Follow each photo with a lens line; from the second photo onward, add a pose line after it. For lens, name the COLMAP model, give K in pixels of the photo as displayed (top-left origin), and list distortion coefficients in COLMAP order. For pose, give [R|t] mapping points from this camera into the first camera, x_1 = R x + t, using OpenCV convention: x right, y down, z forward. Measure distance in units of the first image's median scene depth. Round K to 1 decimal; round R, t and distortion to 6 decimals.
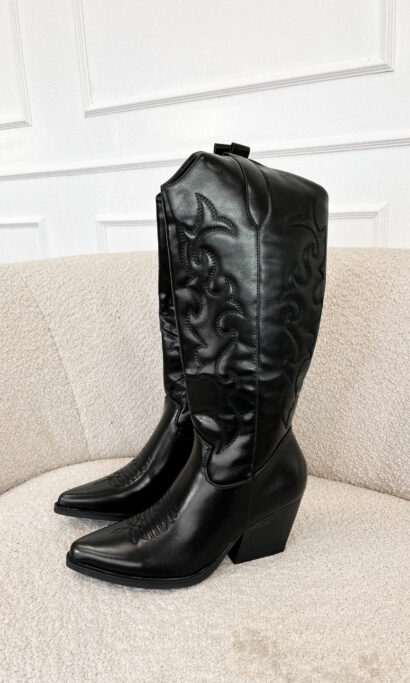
lens RADIAL K [[531.5, 0, 206.3], [0, 531.5, 340.3], [0, 0, 1]] dist [0.009711, -0.038653]
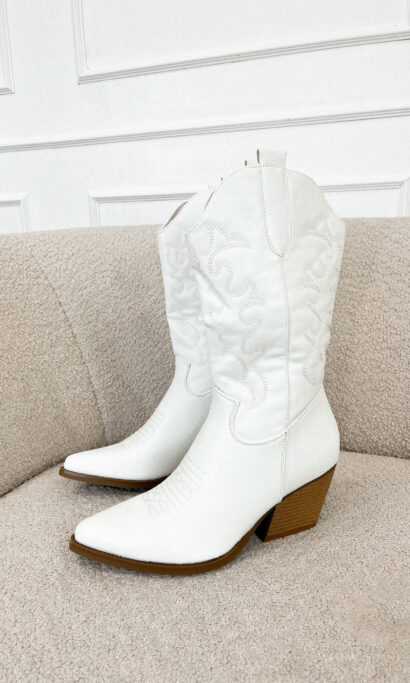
lens RADIAL K [[531.5, 0, 203.3], [0, 531.5, 344.9], [0, 0, 1]] dist [0.009711, -0.038653]
pose [[0.992586, -0.015080, 0.120605, -0.166685], [0.017399, 0.999683, -0.018204, 0.070404], [-0.120292, 0.020167, 0.992534, 0.083135]]
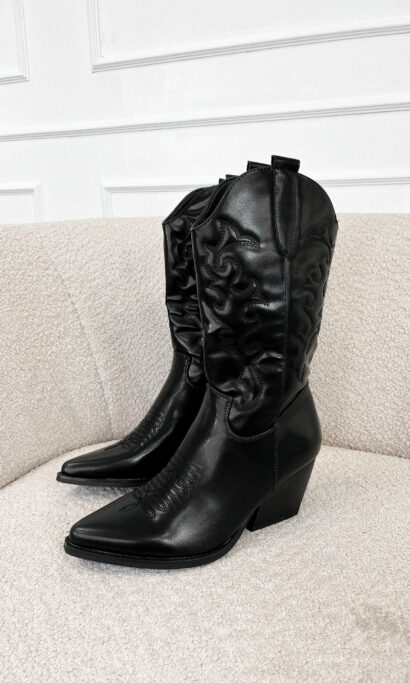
lens RADIAL K [[531.5, 0, 202.0], [0, 531.5, 345.3], [0, 0, 1]] dist [0.009711, -0.038653]
pose [[0.995963, 0.004915, 0.089634, -0.152185], [-0.005722, 0.999945, 0.008749, 0.056331], [-0.089587, -0.009226, 0.995936, 0.079277]]
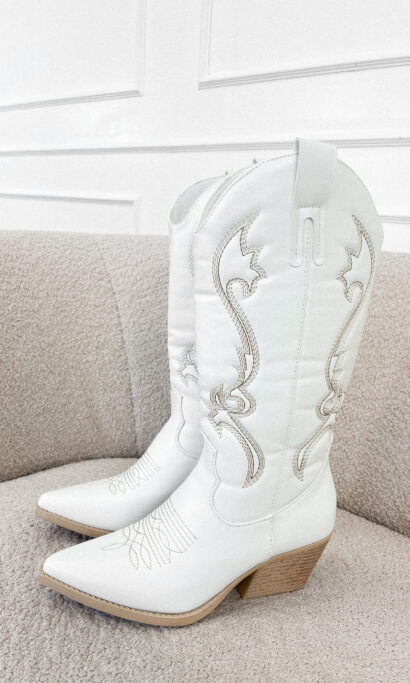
lens RADIAL K [[559.1, 0, 200.0], [0, 559.1, 362.9], [0, 0, 1]] dist [0.006040, -0.010736]
pose [[0.968471, 0.164250, -0.187315, 0.039402], [-0.163597, 0.986343, 0.019048, 0.031459], [0.187885, 0.012197, 0.982115, 0.081969]]
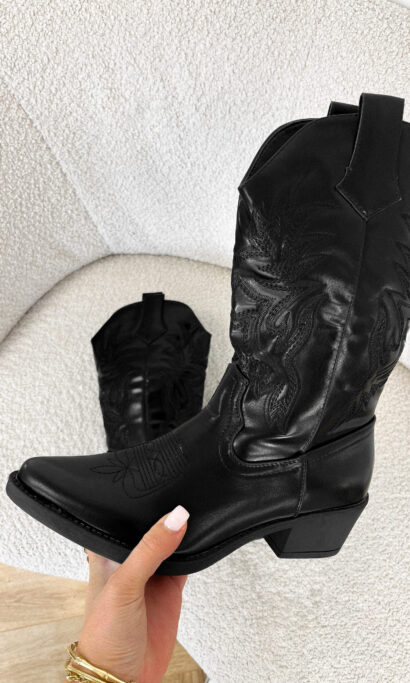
lens RADIAL K [[531.5, 0, 207.6], [0, 531.5, 344.9], [0, 0, 1]] dist [0.009711, -0.038653]
pose [[0.994471, 0.104978, -0.002633, -0.032419], [-0.053961, 0.532368, 0.844792, -0.512923], [0.090087, -0.839979, 0.535089, 0.380826]]
